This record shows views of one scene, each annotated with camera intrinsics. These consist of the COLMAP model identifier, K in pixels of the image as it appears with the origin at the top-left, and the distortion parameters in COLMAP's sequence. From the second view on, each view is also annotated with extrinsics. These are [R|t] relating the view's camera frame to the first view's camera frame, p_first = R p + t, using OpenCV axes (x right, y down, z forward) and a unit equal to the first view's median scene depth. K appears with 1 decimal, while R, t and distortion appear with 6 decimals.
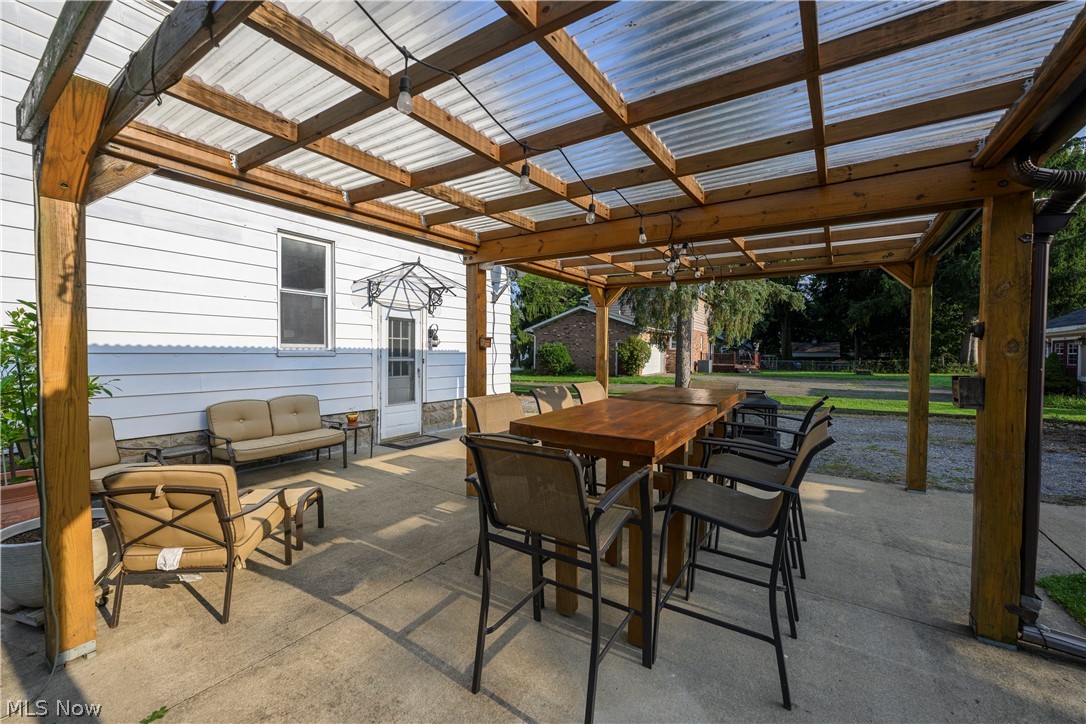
lens RADIAL K [[430.0, 0, 536.7], [0, 430.0, 361.3], [0, 0, 1]] dist [-0.000472, -0.000020]
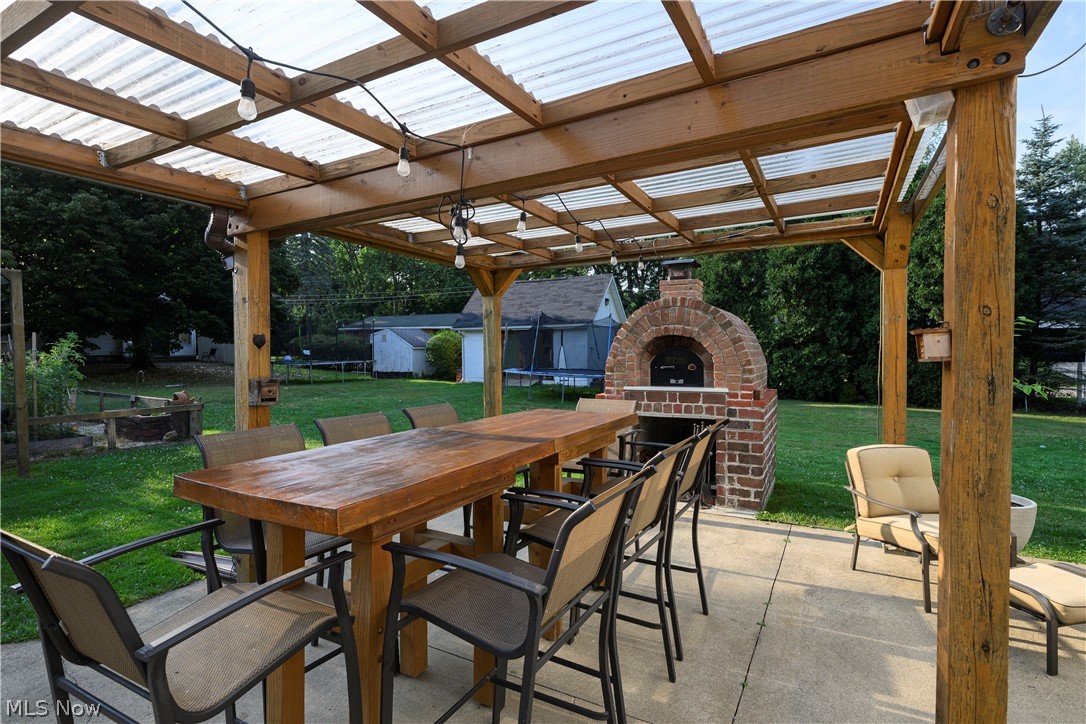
lens RADIAL K [[530.1, 0, 539.6], [0, 530.1, 360.8], [0, 0, 1]] dist [0.000737, 0.000678]
pose [[-0.995147, -0.000267, -0.098400, 0.120862], [-0.004852, 0.998913, 0.046359, -0.029285], [0.098281, 0.046612, -0.994067, 0.805037]]
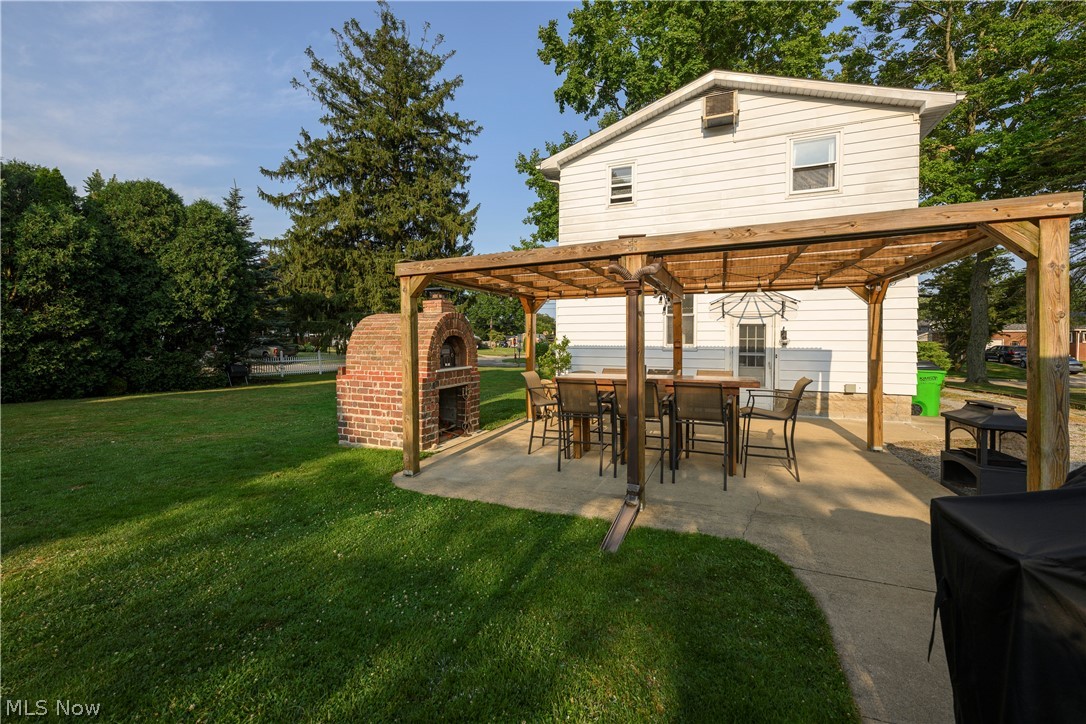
lens RADIAL K [[430.0, 0, 538.0], [0, 430.0, 350.0], [0, 0, 1]] dist [-0.000472, -0.000020]
pose [[0.196549, 0.013893, -0.980396, 0.865357], [-0.025566, 0.999632, 0.009041, -0.012479], [0.980161, 0.023288, 0.196832, 0.065224]]
